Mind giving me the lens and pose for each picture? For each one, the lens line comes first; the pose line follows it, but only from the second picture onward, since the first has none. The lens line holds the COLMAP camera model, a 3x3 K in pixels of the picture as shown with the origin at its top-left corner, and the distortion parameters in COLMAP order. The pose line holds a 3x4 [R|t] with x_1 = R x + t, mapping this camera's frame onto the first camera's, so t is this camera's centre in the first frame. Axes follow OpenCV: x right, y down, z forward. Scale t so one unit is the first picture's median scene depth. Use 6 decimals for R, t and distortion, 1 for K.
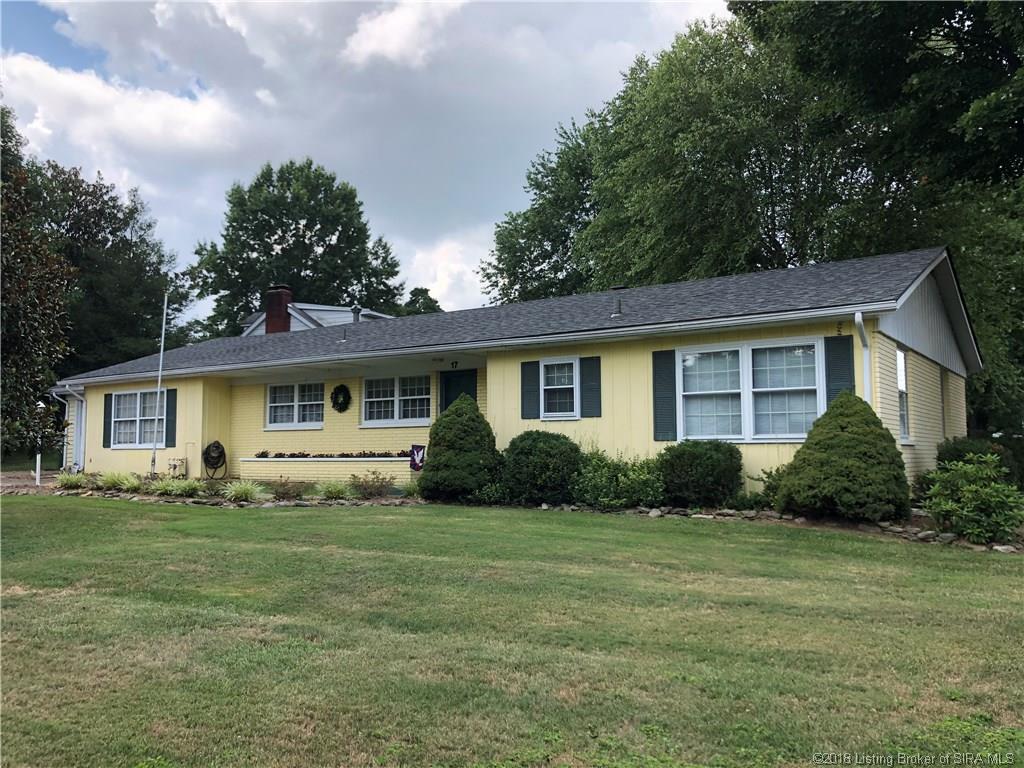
lens RADIAL K [[843.3, 0, 504.4], [0, 843.3, 379.0], [0, 0, 1]] dist [0.009420, 0.000206]
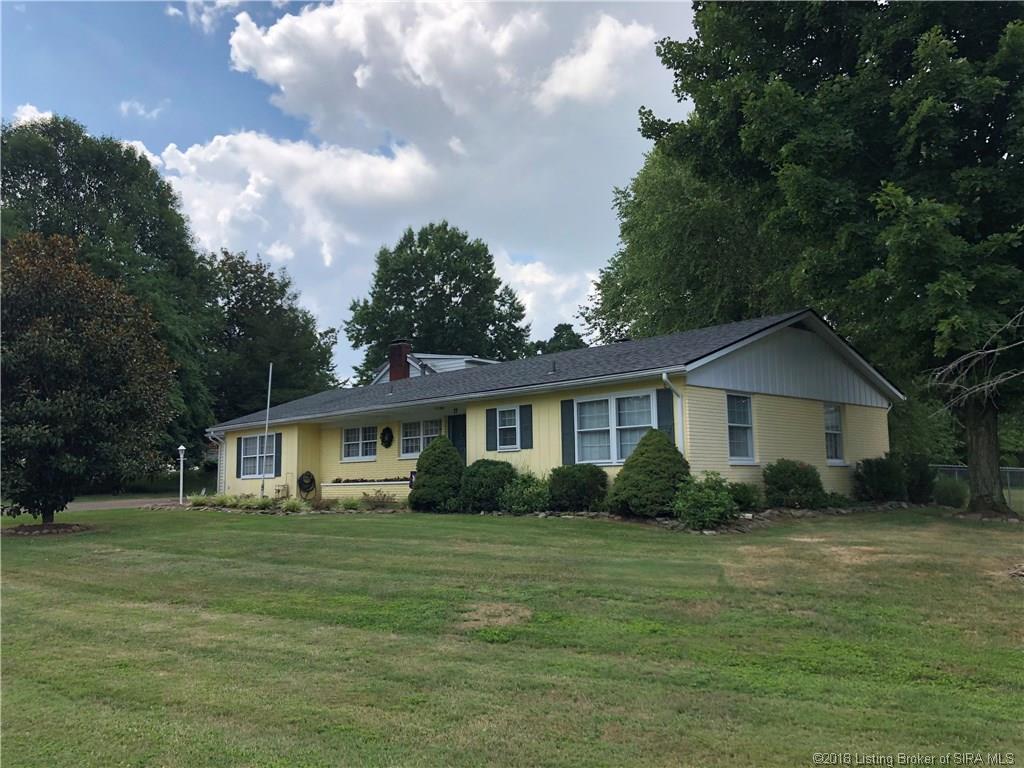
lens RADIAL K [[831.4, 0, 511.0], [0, 831.4, 371.3], [0, 0, 1]] dist [0.055887, -0.110426]
pose [[0.979290, -0.041375, -0.198189, 0.245479], [0.032812, 0.998389, -0.046297, -0.013397], [0.199785, 0.038835, 0.979070, -0.241320]]
